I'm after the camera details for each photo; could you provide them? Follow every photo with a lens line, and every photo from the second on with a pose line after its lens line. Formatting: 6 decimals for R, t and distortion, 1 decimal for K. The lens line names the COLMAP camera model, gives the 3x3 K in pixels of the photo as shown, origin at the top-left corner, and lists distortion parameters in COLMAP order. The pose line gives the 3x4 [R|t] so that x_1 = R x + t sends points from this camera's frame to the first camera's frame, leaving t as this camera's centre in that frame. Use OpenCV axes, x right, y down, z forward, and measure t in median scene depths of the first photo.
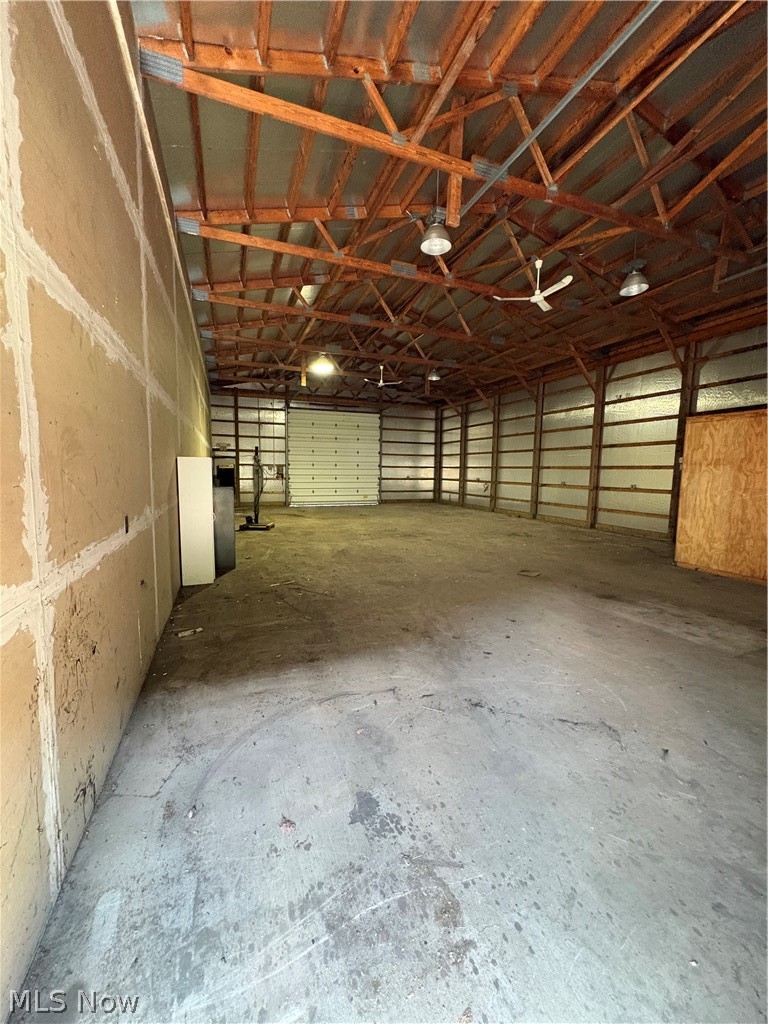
lens RADIAL K [[405.9, 0, 385.4], [0, 405.9, 510.4], [0, 0, 1]] dist [-0.000603, 0.000448]
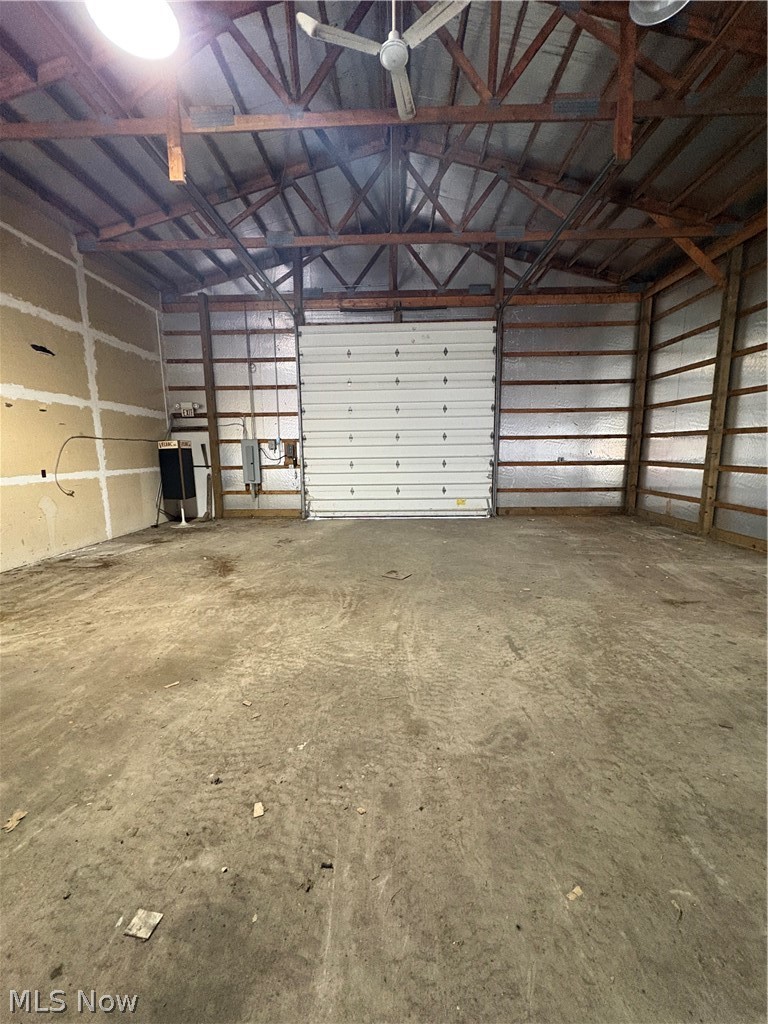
lens RADIAL K [[405.9, 0, 383.6], [0, 405.9, 508.6], [0, 0, 1]] dist [-0.000603, 0.000448]
pose [[0.922207, 0.035015, -0.385108, 0.147141], [-0.015568, 0.998446, 0.053503, -0.141181], [0.386383, -0.043345, 0.921319, 1.480891]]
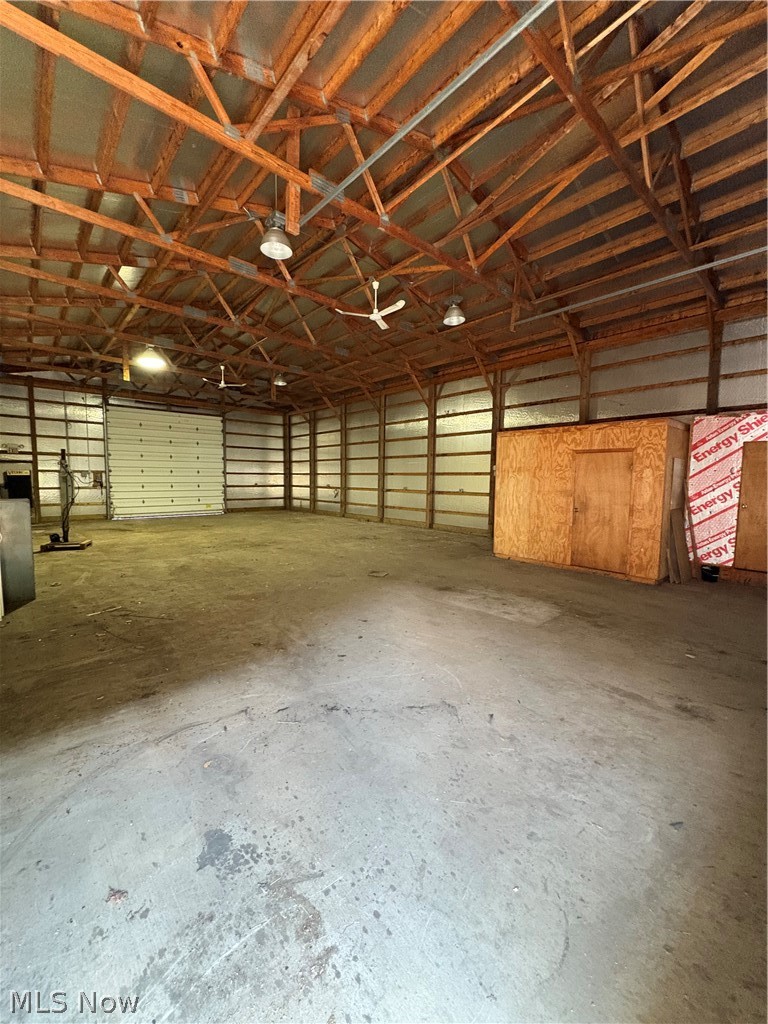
lens RADIAL K [[405.9, 0, 383.9], [0, 405.9, 510.5], [0, 0, 1]] dist [-0.000603, 0.000448]
pose [[0.936408, -0.032360, 0.349418, 0.003653], [0.037740, 0.999251, -0.008599, -0.000715], [-0.348878, 0.021239, 0.936927, -0.001670]]
